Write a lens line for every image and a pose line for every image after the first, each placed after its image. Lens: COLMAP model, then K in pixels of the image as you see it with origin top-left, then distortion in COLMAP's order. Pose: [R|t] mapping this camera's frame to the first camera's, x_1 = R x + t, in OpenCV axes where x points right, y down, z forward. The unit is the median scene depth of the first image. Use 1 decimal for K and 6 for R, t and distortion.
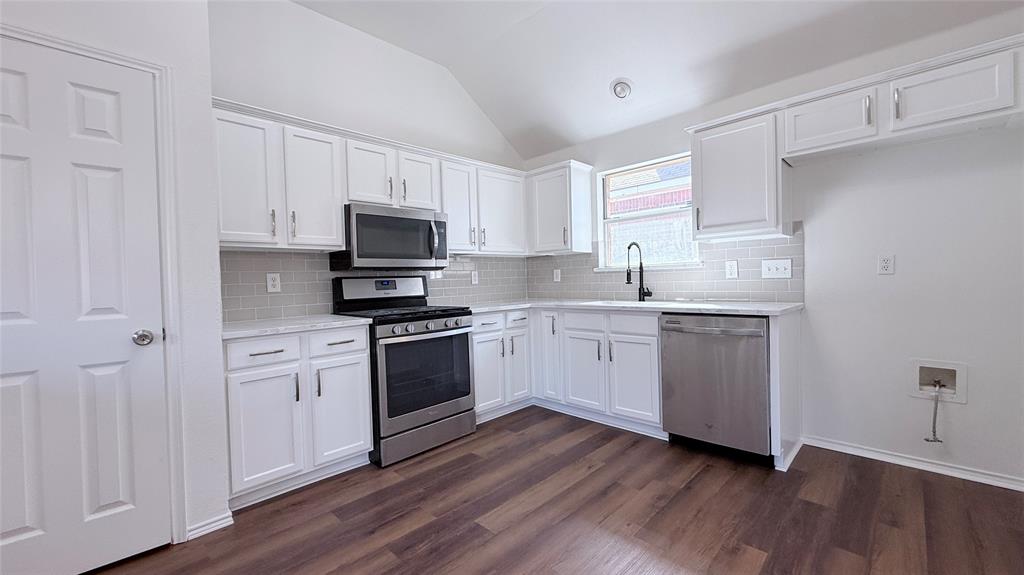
lens RADIAL K [[408.4, 0, 507.9], [0, 408.4, 285.5], [0, 0, 1]] dist [-0.000566, 0.000164]
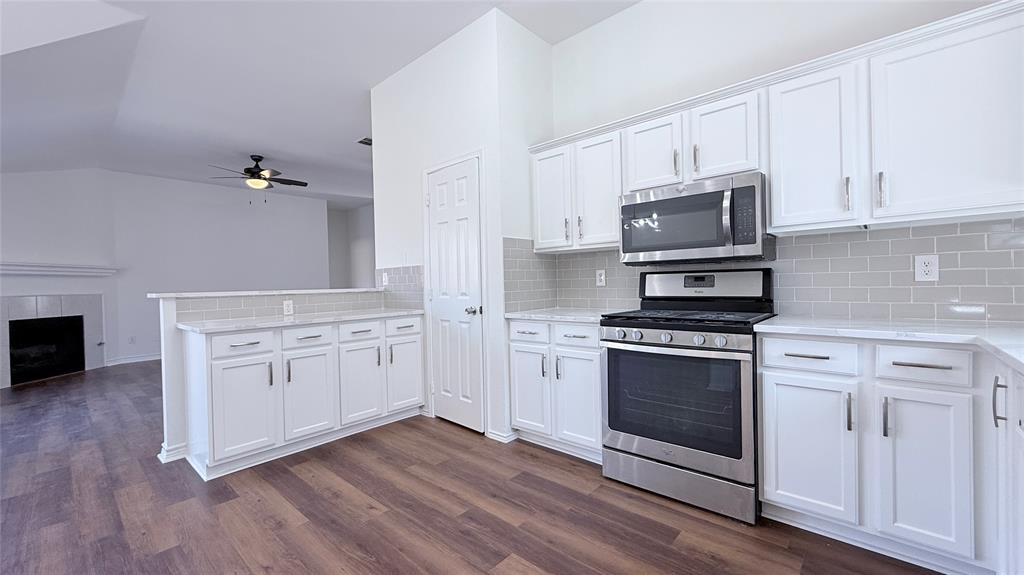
lens RADIAL K [[408.4, 0, 507.9], [0, 408.4, 285.5], [0, 0, 1]] dist [-0.000566, 0.000164]
pose [[0.048101, 0.037262, -0.998147, 0.570126], [0.007420, 0.999263, 0.037661, -0.030527], [0.998815, -0.009218, 0.047789, 0.690407]]
